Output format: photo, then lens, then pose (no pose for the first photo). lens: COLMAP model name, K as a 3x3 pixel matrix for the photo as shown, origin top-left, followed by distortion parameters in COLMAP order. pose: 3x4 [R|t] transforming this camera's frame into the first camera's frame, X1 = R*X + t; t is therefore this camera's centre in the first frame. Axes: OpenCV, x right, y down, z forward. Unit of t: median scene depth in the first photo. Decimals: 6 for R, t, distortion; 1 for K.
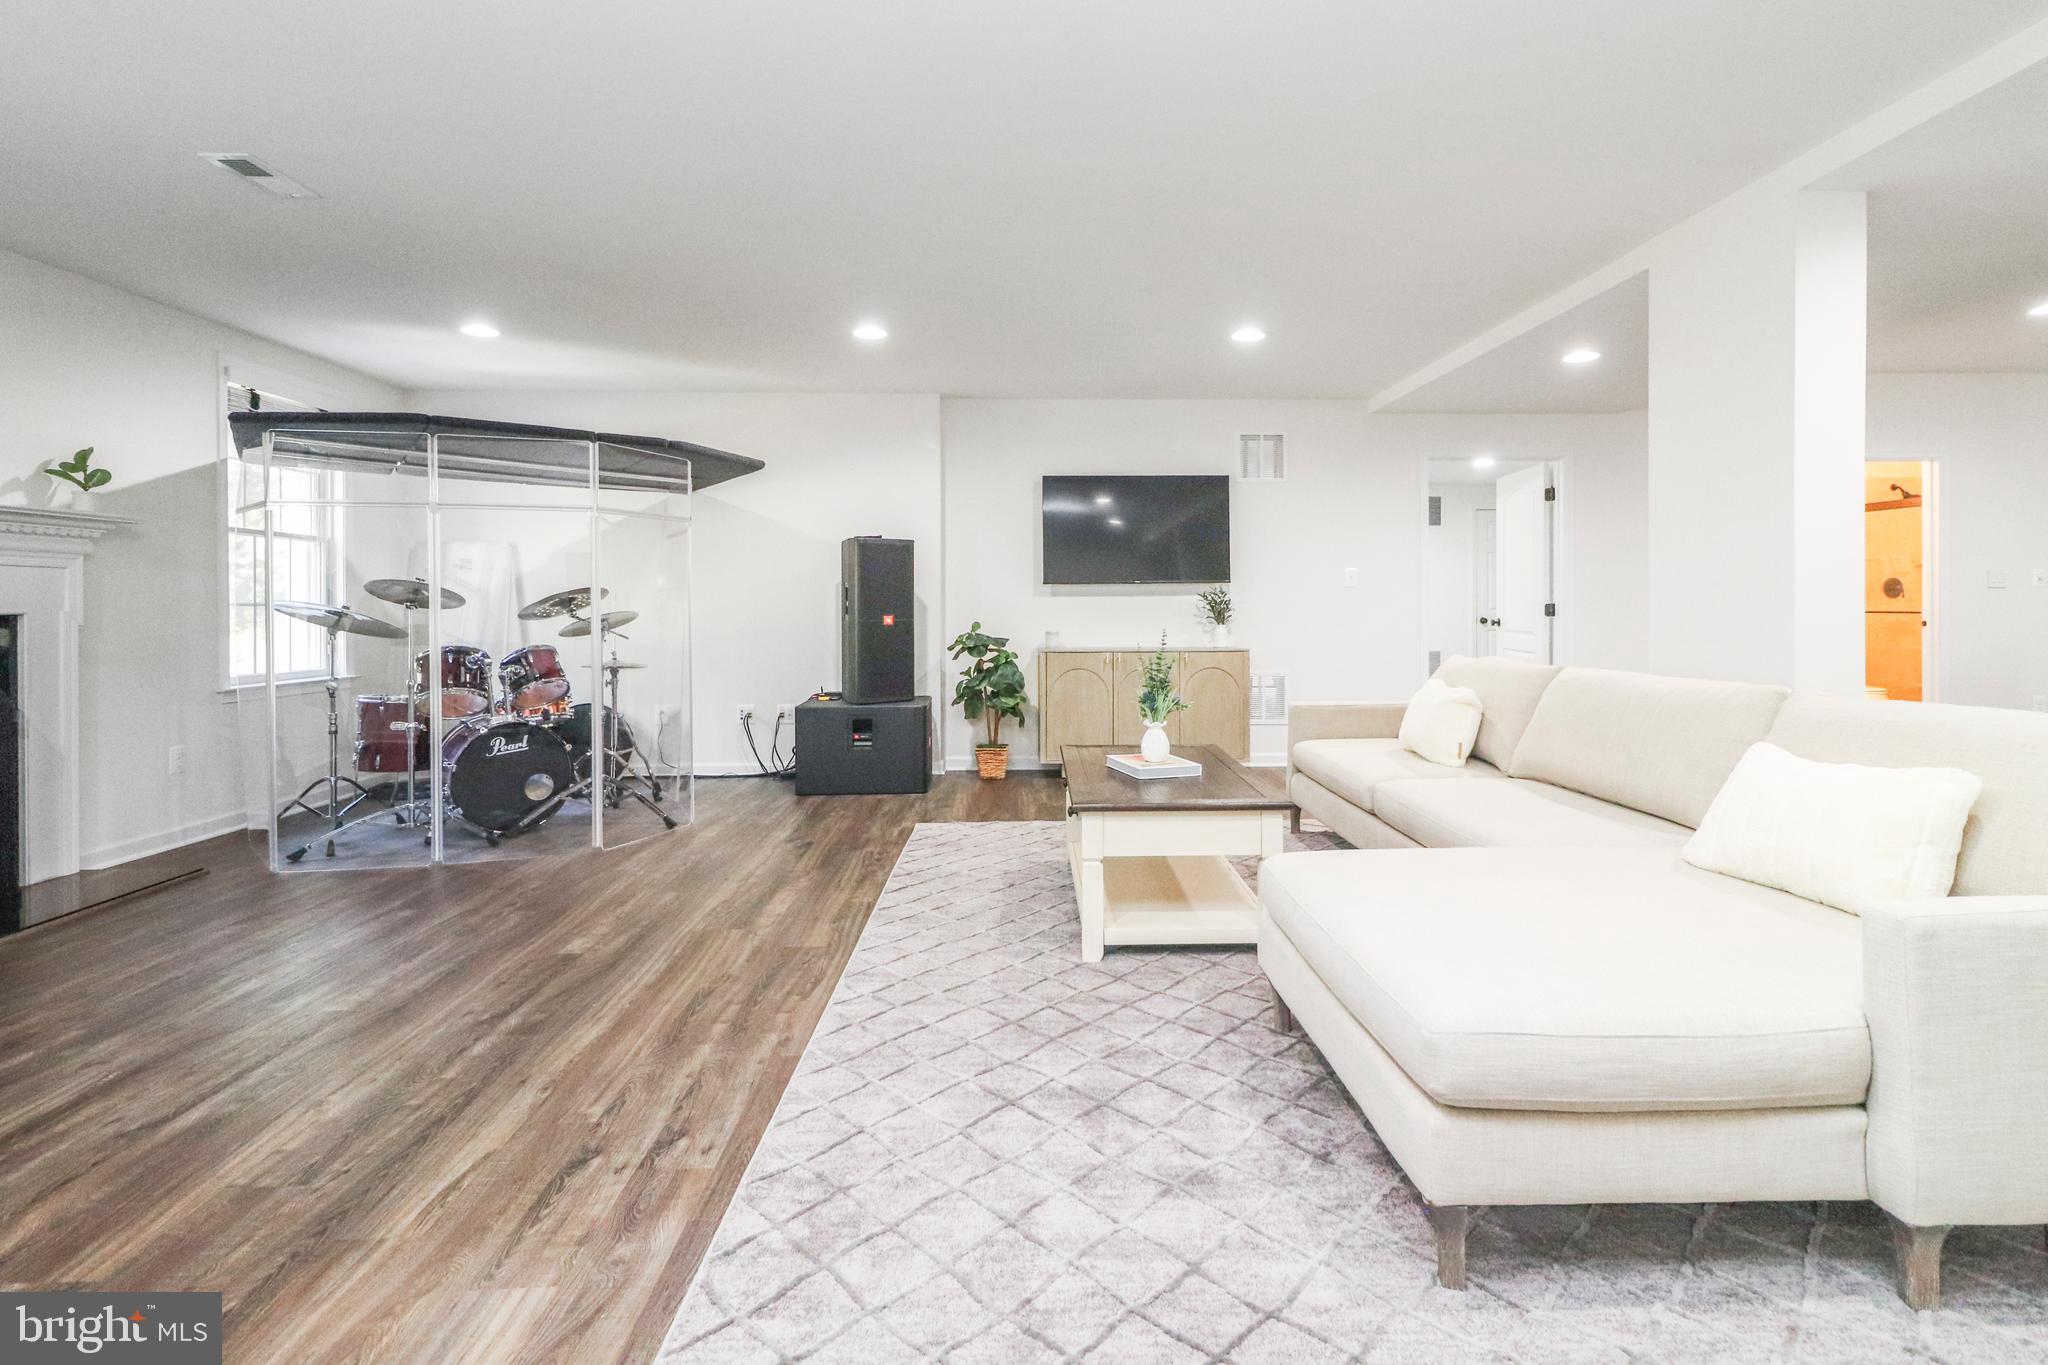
lens RADIAL K [[983.3, 0, 1026.8], [0, 983.3, 599.8], [0, 0, 1]] dist [0.002046, 0.000907]
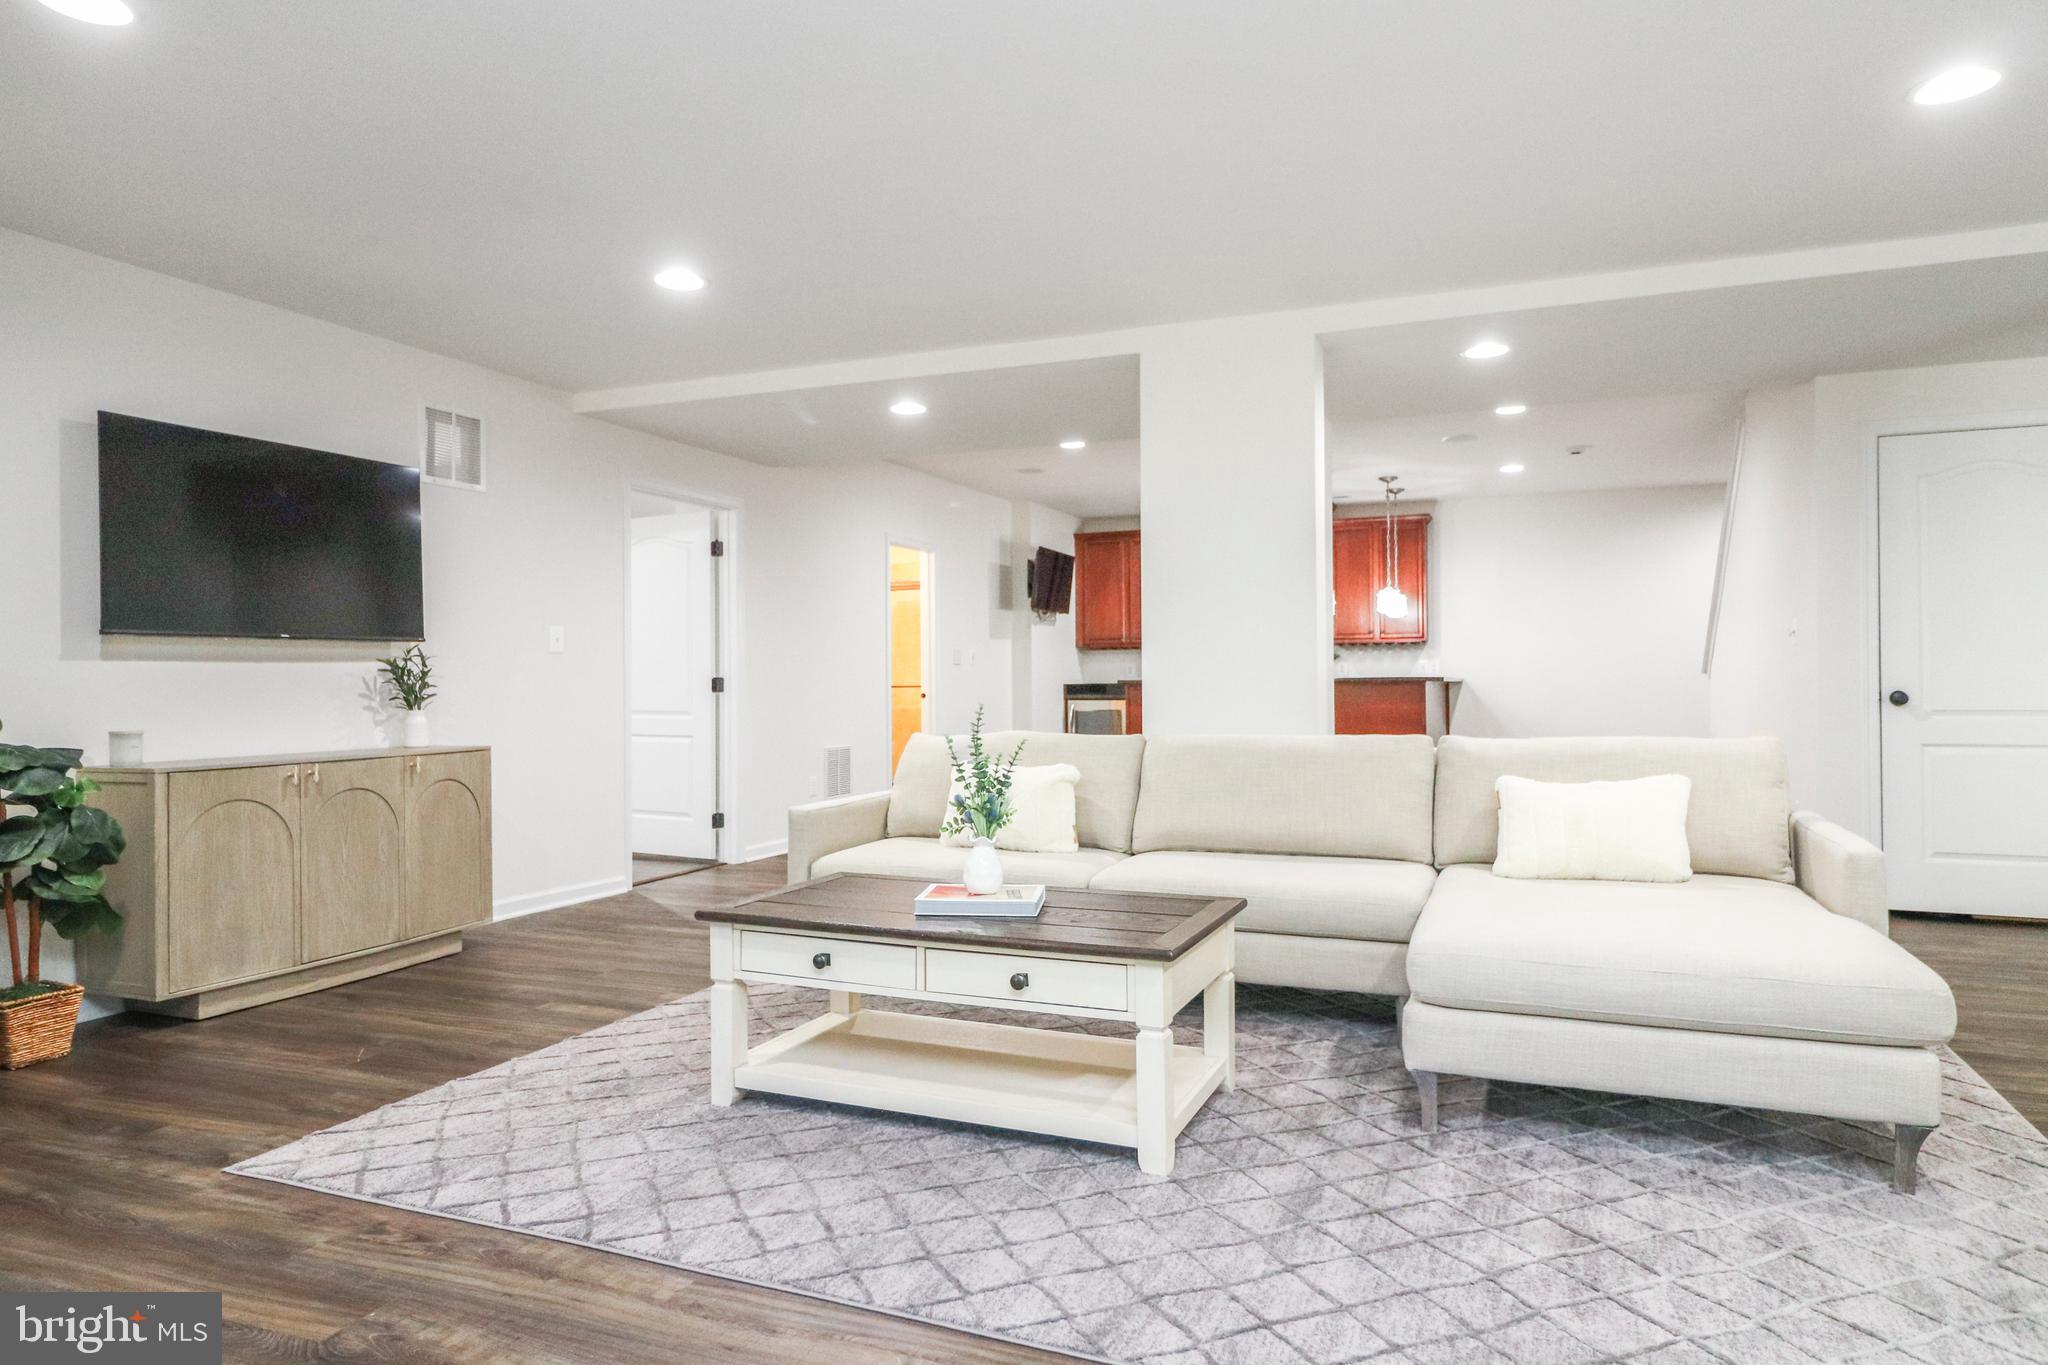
lens RADIAL K [[1245.2, 0, 1036.4], [0, 1245.2, 672.6], [0, 0, 1]] dist [0.006822, -0.000241]
pose [[0.393619, 0.005626, 0.919256, -0.589102], [0.000339, 0.999980, -0.006266, 0.011317], [-0.919273, 0.002778, 0.393610, 0.542964]]
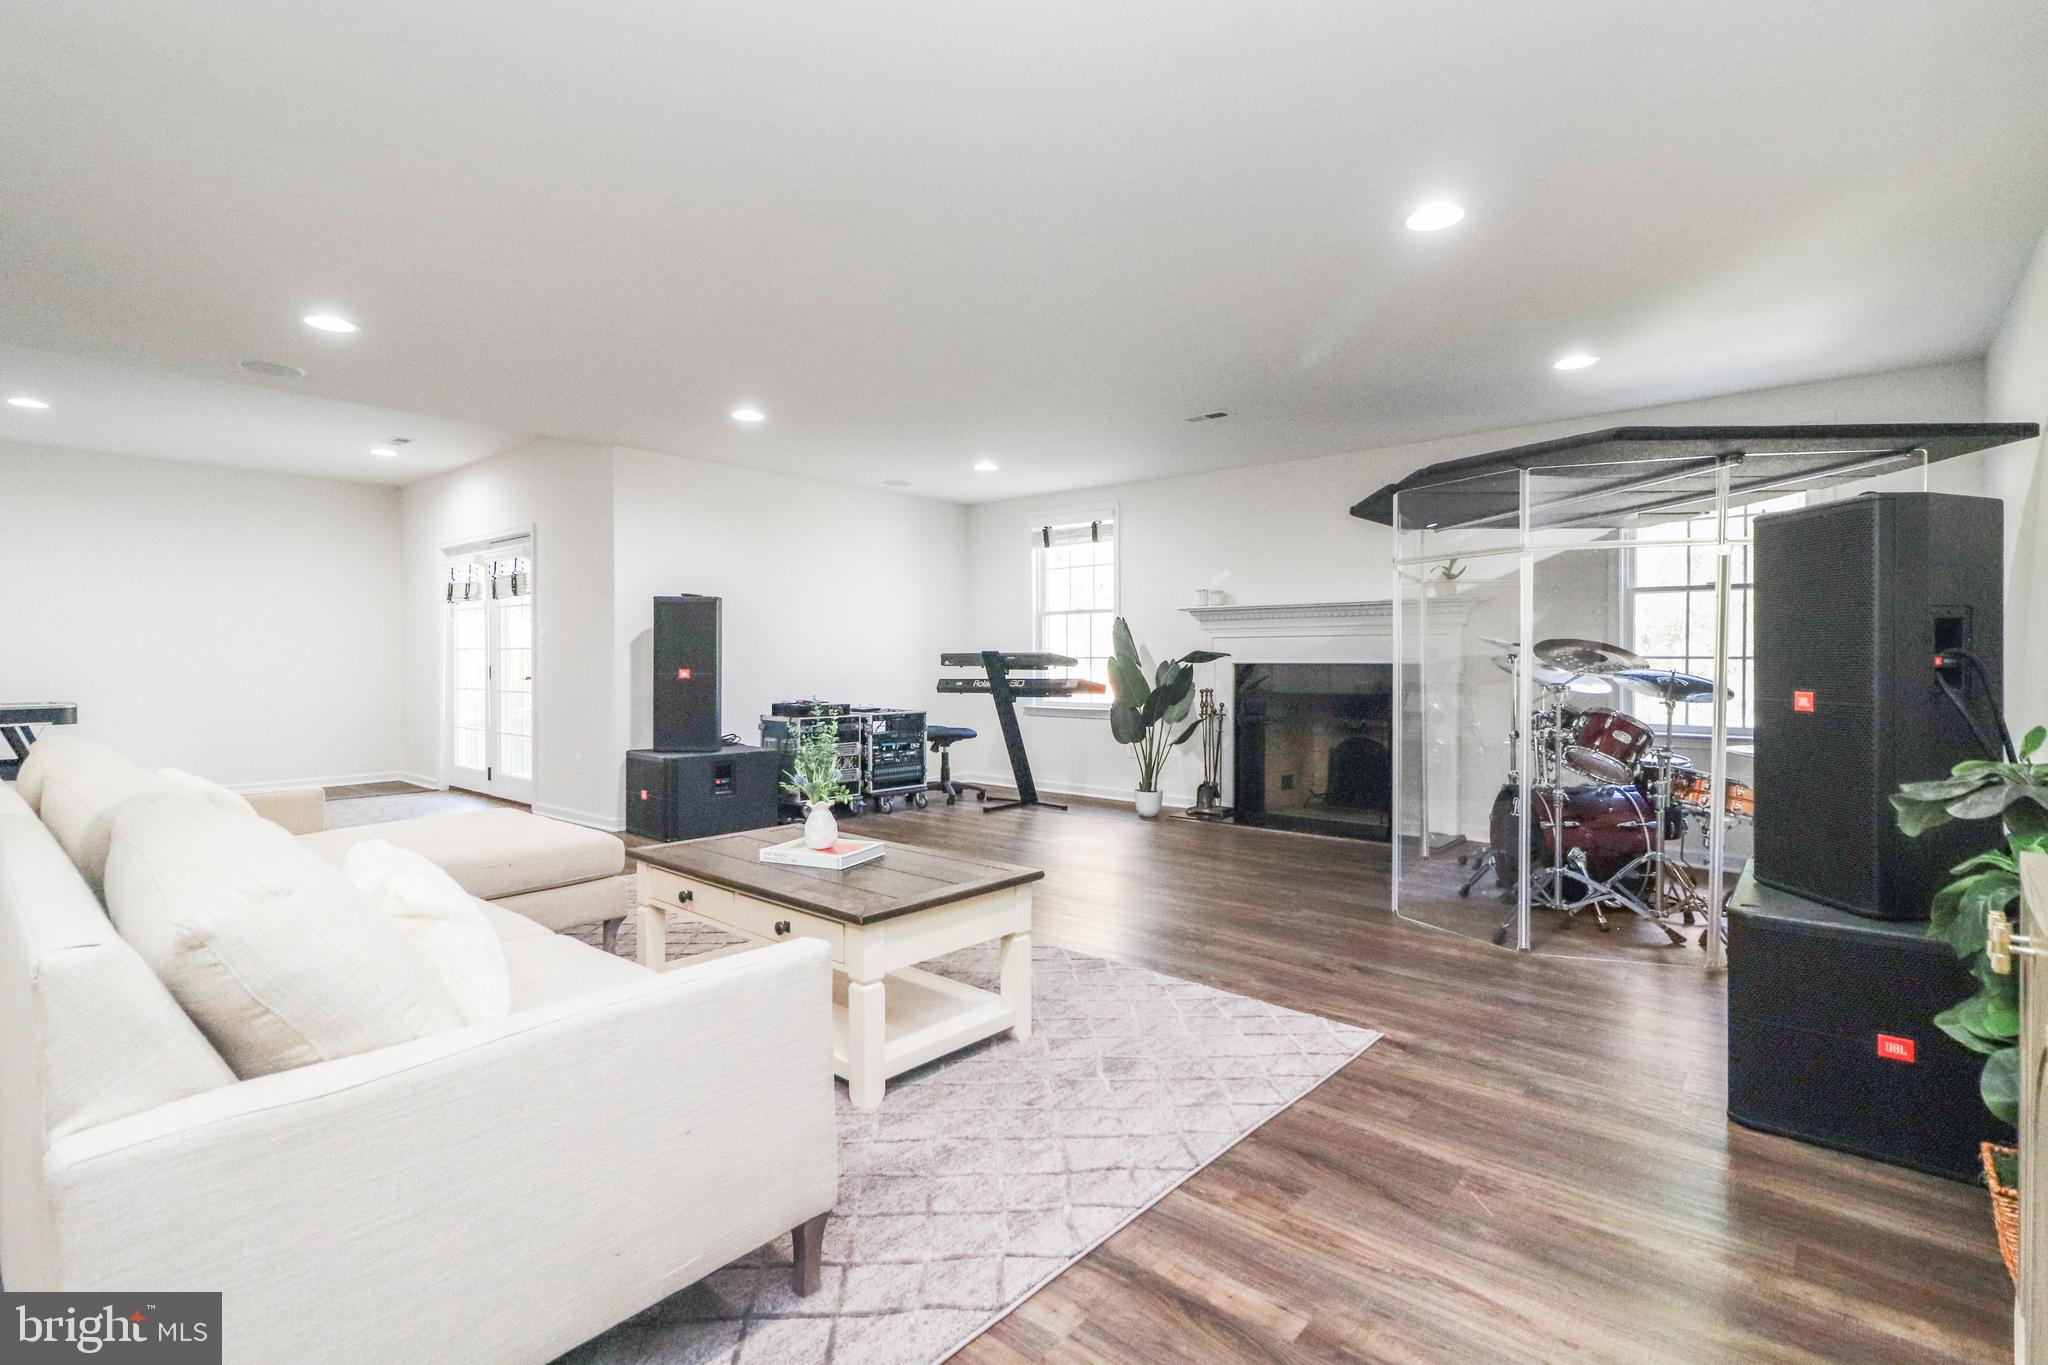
lens RADIAL K [[966.6, 0, 1039.9], [0, 966.6, 654.7], [0, 0, 1]] dist [0.004509, 0.001062]
pose [[-0.662480, 0.005945, -0.749056, 0.564297], [0.008093, 0.999967, 0.000779, -0.006577], [0.749036, -0.005546, -0.662507, 1.502076]]
